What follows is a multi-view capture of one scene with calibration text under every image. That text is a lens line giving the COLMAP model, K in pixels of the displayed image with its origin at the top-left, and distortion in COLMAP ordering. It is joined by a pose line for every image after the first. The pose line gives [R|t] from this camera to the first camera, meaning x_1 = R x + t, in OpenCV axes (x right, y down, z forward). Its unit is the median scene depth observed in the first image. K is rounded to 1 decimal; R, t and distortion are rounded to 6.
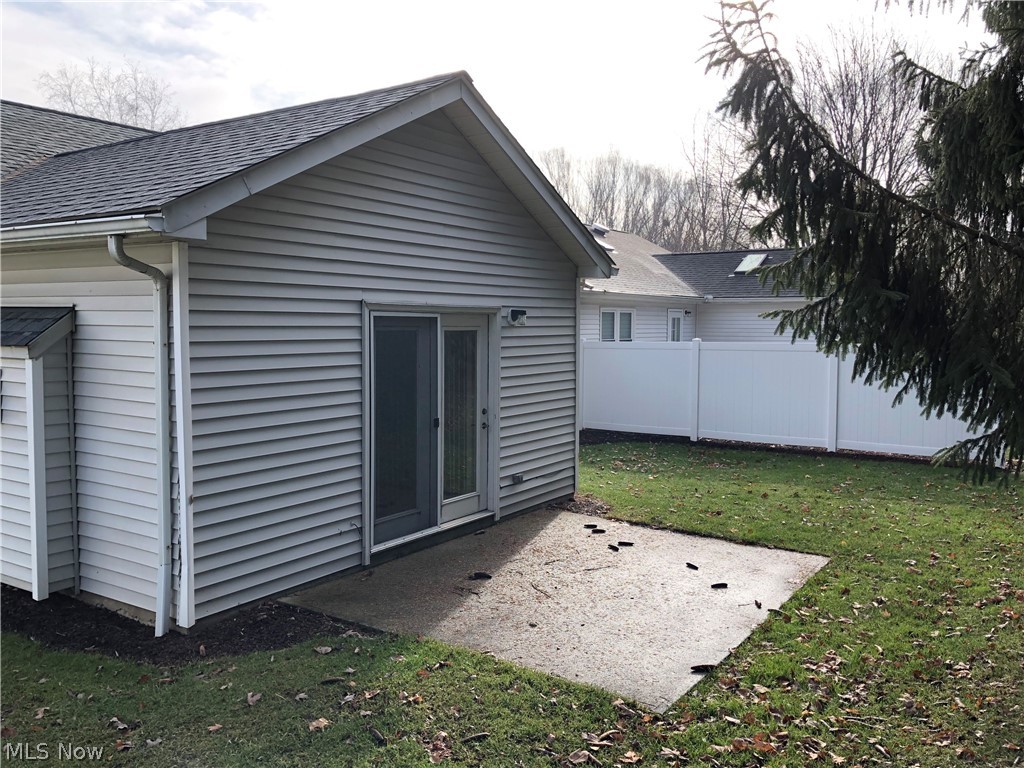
lens RADIAL K [[832.1, 0, 510.8], [0, 832.1, 376.5], [0, 0, 1]] dist [0.034501, -0.016567]
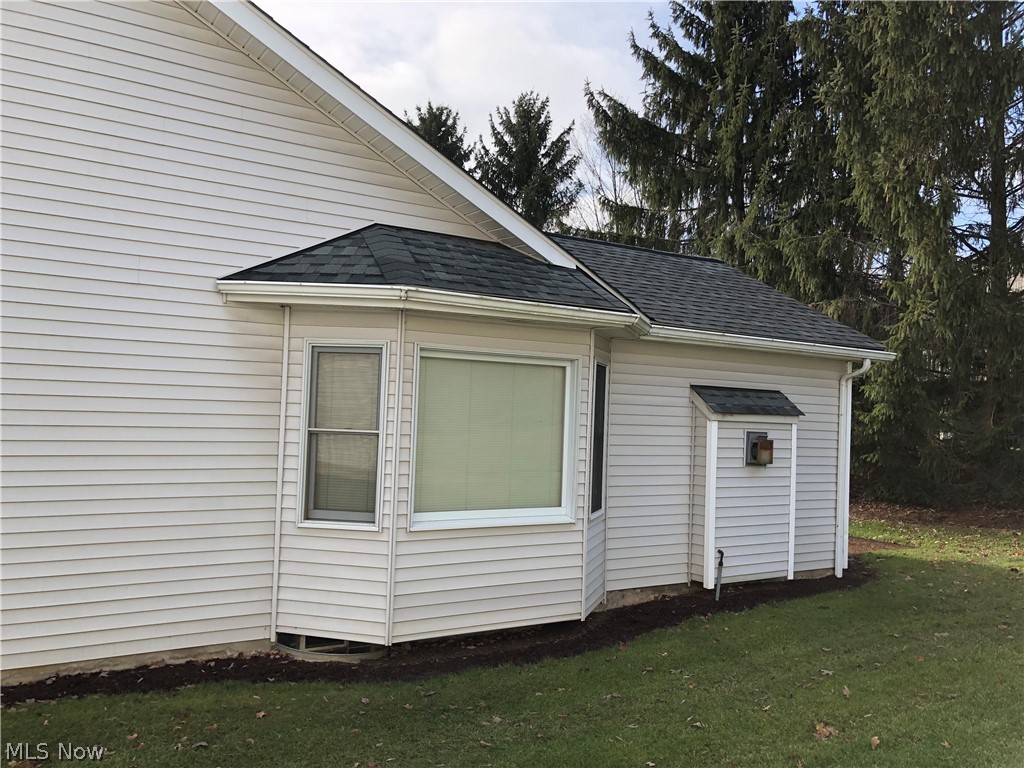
lens RADIAL K [[835.9, 0, 512.0], [0, 835.9, 384.0], [0, 0, 1]] dist [0.080991, -0.119185]
pose [[0.414329, 0.045142, 0.909007, -2.063888], [0.027582, 0.997688, -0.062118, -0.010355], [-0.909709, 0.050810, 0.412126, 0.763709]]
